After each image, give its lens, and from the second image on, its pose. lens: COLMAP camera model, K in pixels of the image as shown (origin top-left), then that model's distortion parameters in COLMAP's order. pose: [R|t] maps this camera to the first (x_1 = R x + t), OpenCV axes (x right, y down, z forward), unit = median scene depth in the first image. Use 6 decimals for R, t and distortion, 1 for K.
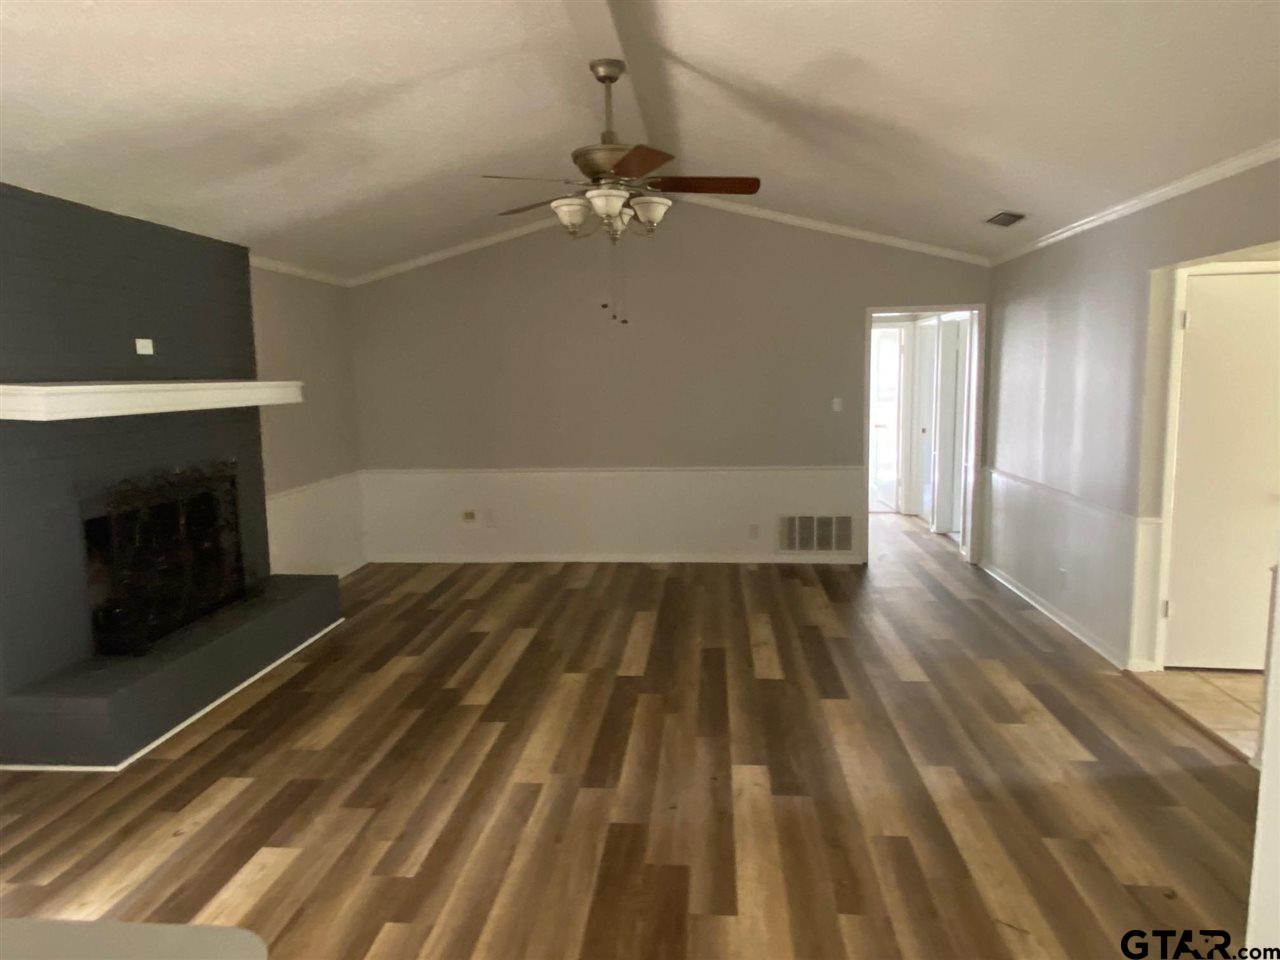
lens RADIAL K [[820.4, 0, 640.0], [0, 820.4, 480.0], [0, 0, 1]] dist [0.006336, 0.001242]
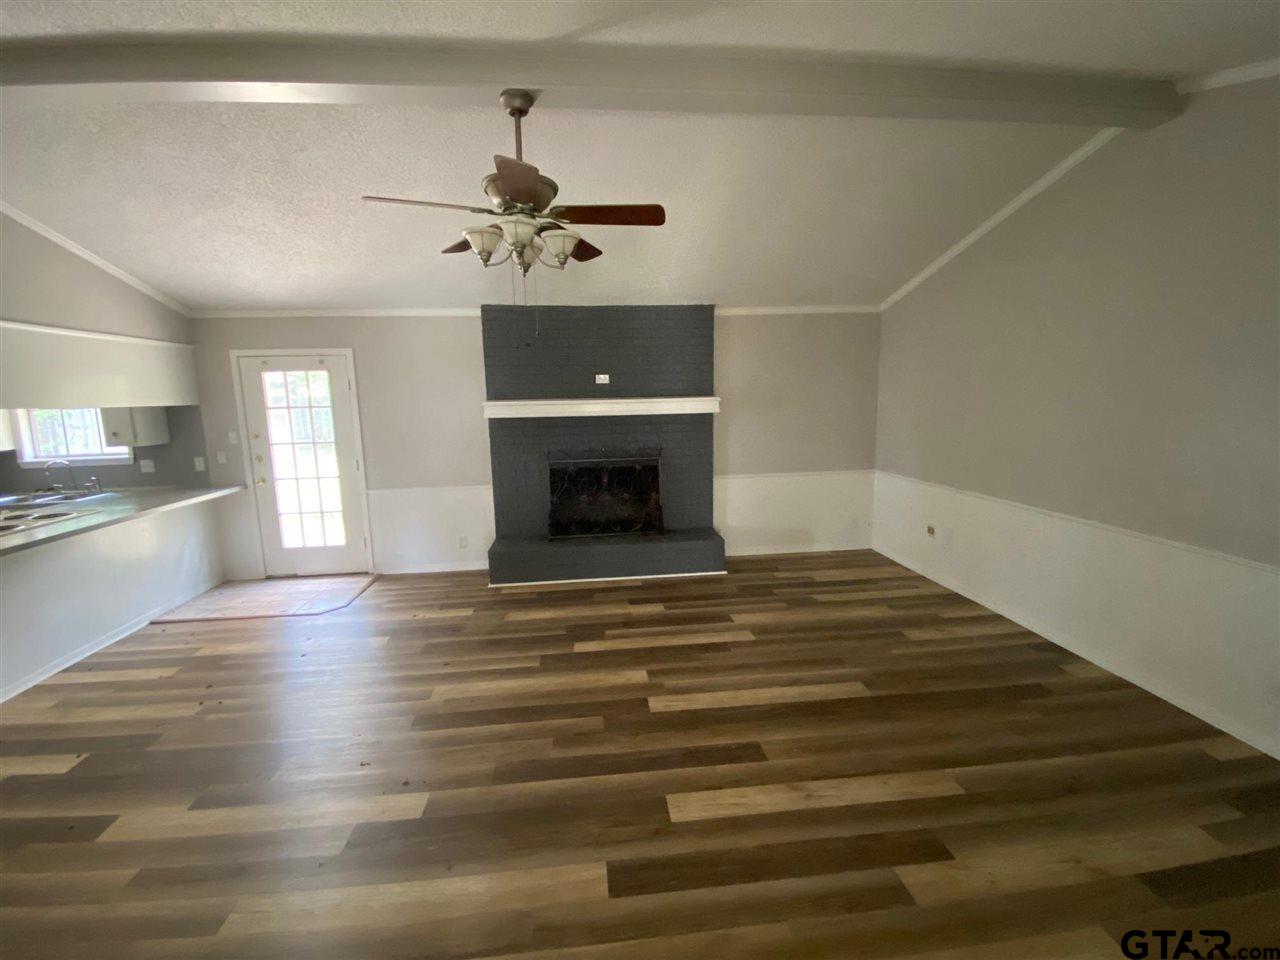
lens RADIAL K [[546.3, 0, 638.1], [0, 546.3, 476.0], [0, 0, 1]] dist [0.024357, -0.022703]
pose [[0.188441, 0.155254, -0.969735, 0.629231], [-0.105151, 0.984939, 0.137255, -0.132092], [0.976439, 0.076104, 0.201928, 0.897269]]
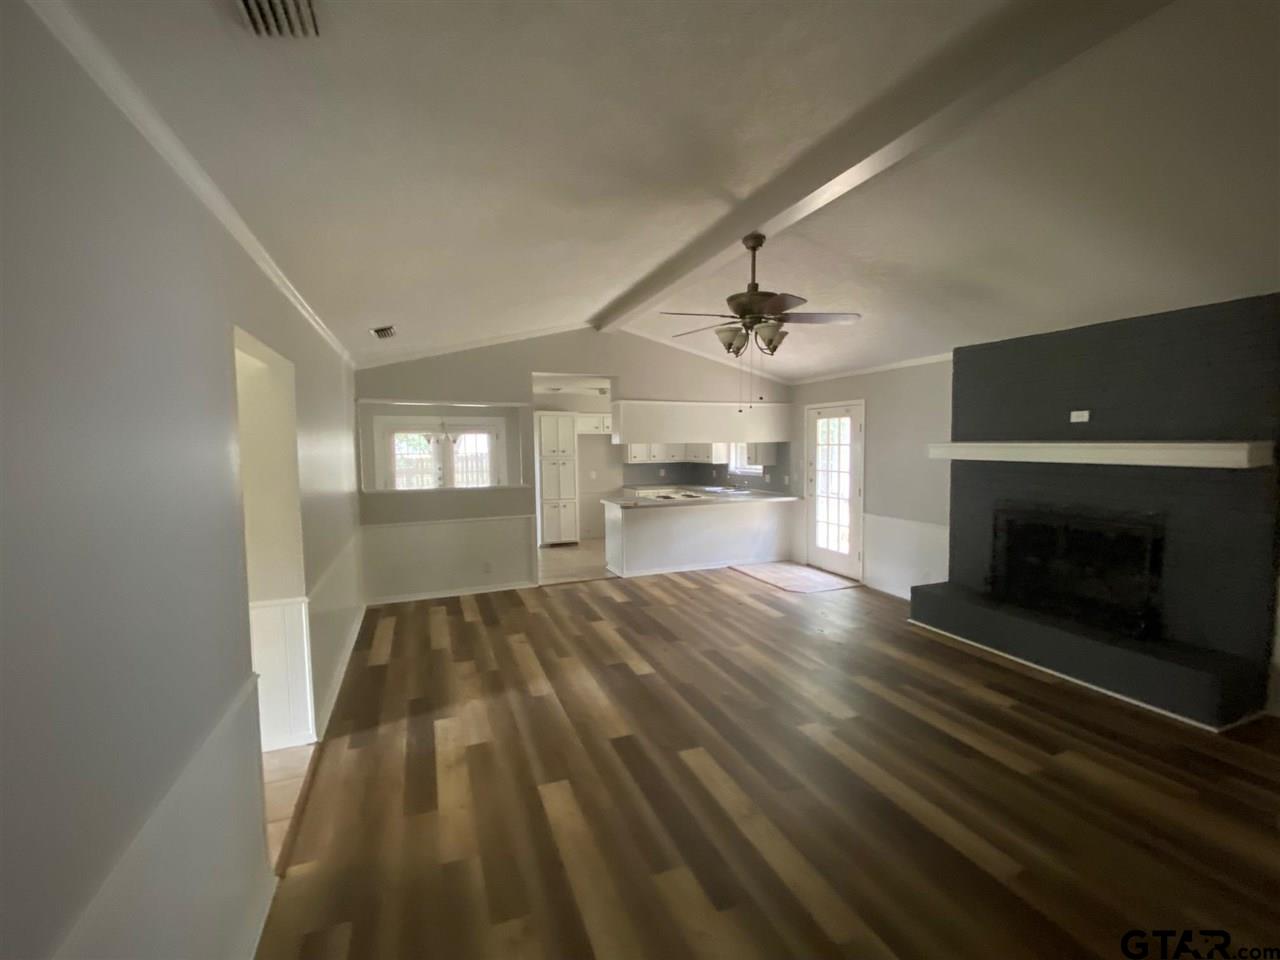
lens RADIAL K [[543.2, 0, 641.1], [0, 543.2, 474.6], [0, 0, 1]] dist [0.087744, -0.052756]
pose [[-0.892695, 0.055332, -0.447252, 0.529650], [-0.028693, 0.983442, 0.178937, -0.226370], [0.449748, 0.172569, -0.876326, 1.603415]]
